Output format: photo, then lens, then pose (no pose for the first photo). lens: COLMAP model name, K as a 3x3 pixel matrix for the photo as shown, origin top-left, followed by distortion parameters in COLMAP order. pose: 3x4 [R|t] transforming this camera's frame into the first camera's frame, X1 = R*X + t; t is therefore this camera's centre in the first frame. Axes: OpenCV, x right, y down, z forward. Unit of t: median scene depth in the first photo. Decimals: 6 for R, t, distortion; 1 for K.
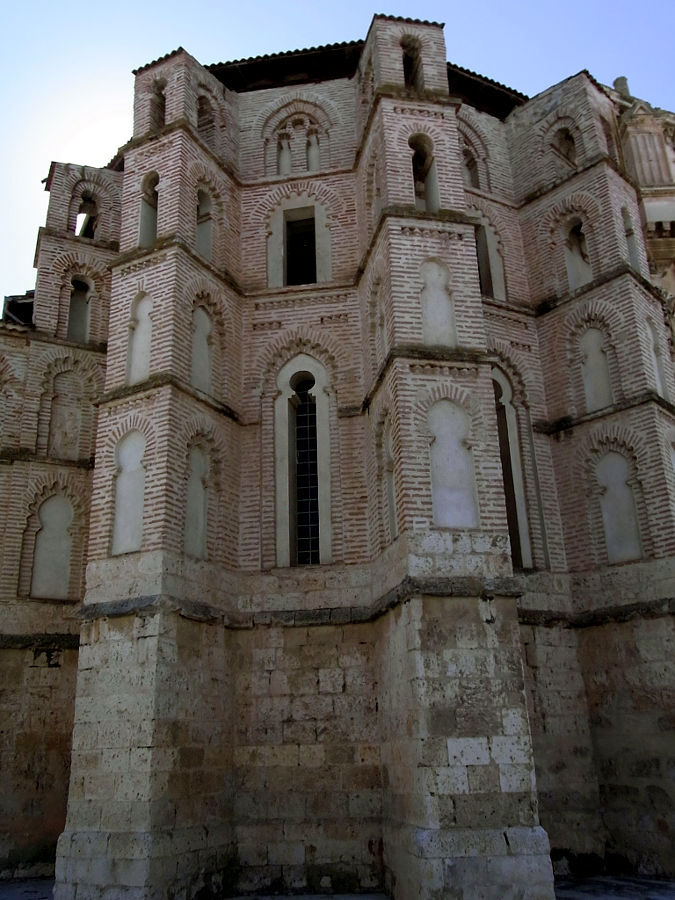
lens RADIAL K [[740.5, 0, 337.5], [0, 740.5, 450.0], [0, 0, 1]] dist [-0.016090, -0.015343]
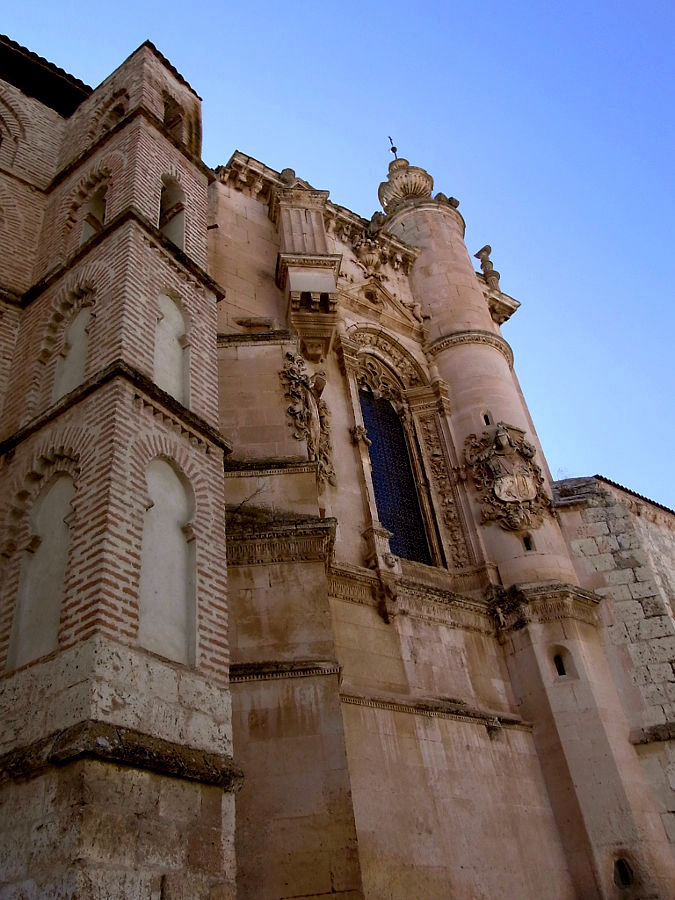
lens RADIAL K [[777.0, 0, 337.5], [0, 777.0, 450.0], [0, 0, 1]] dist [-0.059719, -0.012116]
pose [[0.980819, 0.054959, 0.187014, 0.441736], [0.014514, 0.936175, -0.351236, 0.177179], [-0.194381, 0.347213, 0.917420, 0.414969]]
